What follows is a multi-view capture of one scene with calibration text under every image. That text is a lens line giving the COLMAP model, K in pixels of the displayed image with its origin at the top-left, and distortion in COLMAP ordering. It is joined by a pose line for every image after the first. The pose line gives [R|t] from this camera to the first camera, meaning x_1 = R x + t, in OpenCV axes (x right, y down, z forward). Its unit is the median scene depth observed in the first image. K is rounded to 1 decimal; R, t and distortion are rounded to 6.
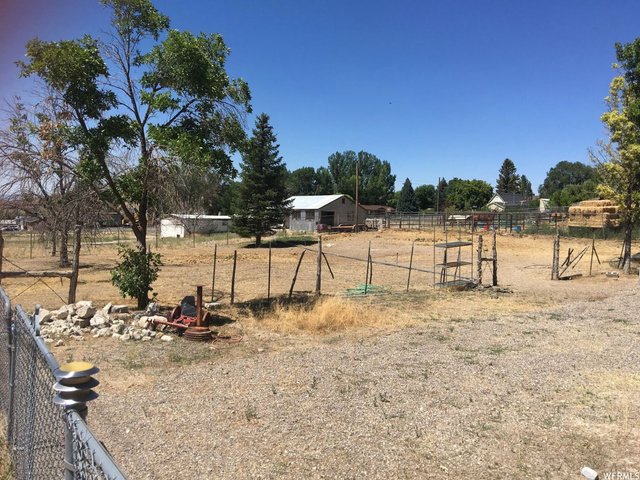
lens RADIAL K [[538.8, 0, 319.1], [0, 538.8, 230.5], [0, 0, 1]] dist [0.086965, -0.147750]
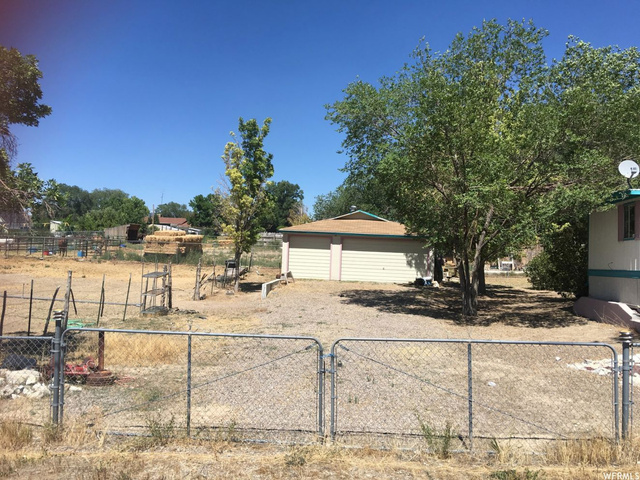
lens RADIAL K [[538.8, 0, 319.1], [0, 538.8, 230.5], [0, 0, 1]] dist [0.086965, -0.147750]
pose [[0.621975, 0.032651, 0.782356, -0.177381], [-0.003003, 0.999222, -0.039314, -0.009307], [-0.783031, 0.022103, 0.621590, 0.013336]]
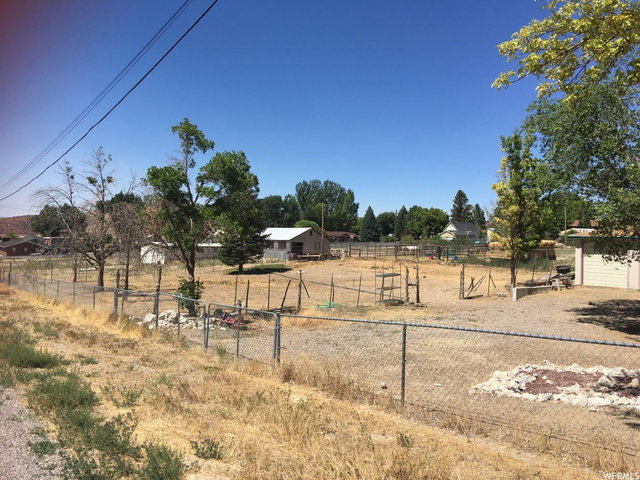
lens RADIAL K [[538.8, 0, 319.1], [0, 538.8, 230.5], [0, 0, 1]] dist [0.086965, -0.147750]
pose [[0.997903, 0.004771, 0.064549, -0.016536], [-0.001968, 0.999055, -0.043422, -0.013232], [-0.064695, 0.043204, 0.996969, -0.201662]]
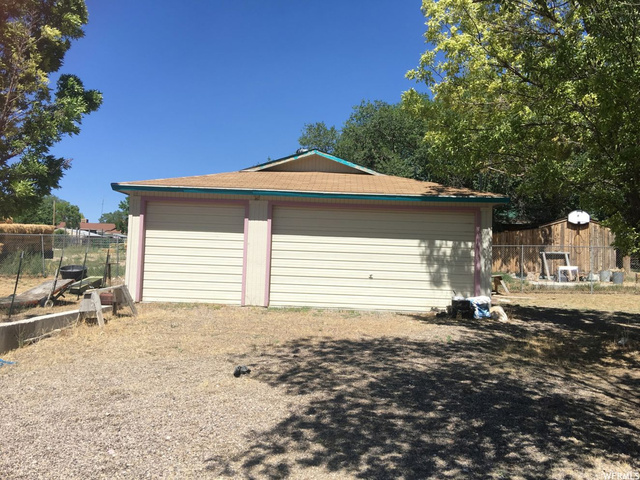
lens RADIAL K [[538.8, 0, 319.1], [0, 538.8, 230.5], [0, 0, 1]] dist [0.086965, -0.147750]
pose [[0.584637, 0.050893, 0.809697, 0.193820], [0.003583, 0.997859, -0.065307, 0.007238], [-0.811287, 0.041082, 0.583203, 0.251033]]
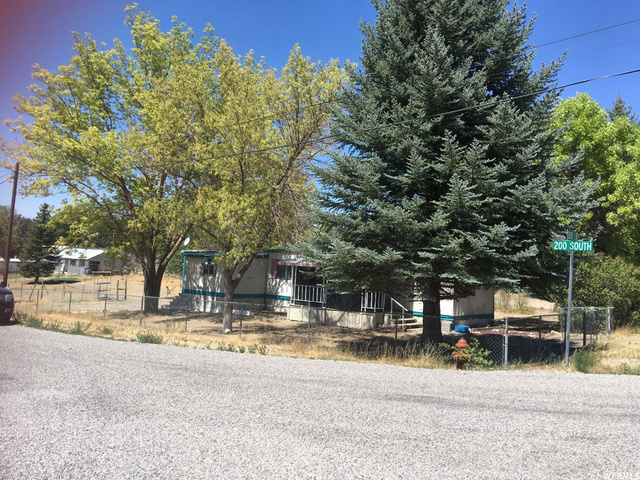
lens RADIAL K [[538.8, 0, 319.1], [0, 538.8, 230.5], [0, 0, 1]] dist [0.086965, -0.147750]
pose [[0.950519, 0.049648, 0.306674, 0.178596], [-0.025932, 0.996382, -0.080929, -0.018022], [-0.309582, 0.068972, 0.948368, -0.804237]]
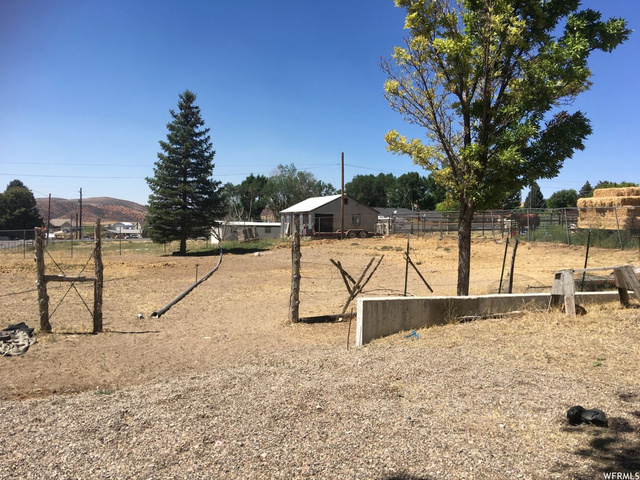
lens RADIAL K [[538.8, 0, 319.1], [0, 538.8, 230.5], [0, 0, 1]] dist [0.086965, -0.147750]
pose [[0.962537, 0.000808, -0.271149, 0.298856], [-0.006310, 0.999791, -0.019421, 0.008002], [0.271076, 0.020404, 0.962342, 0.262477]]
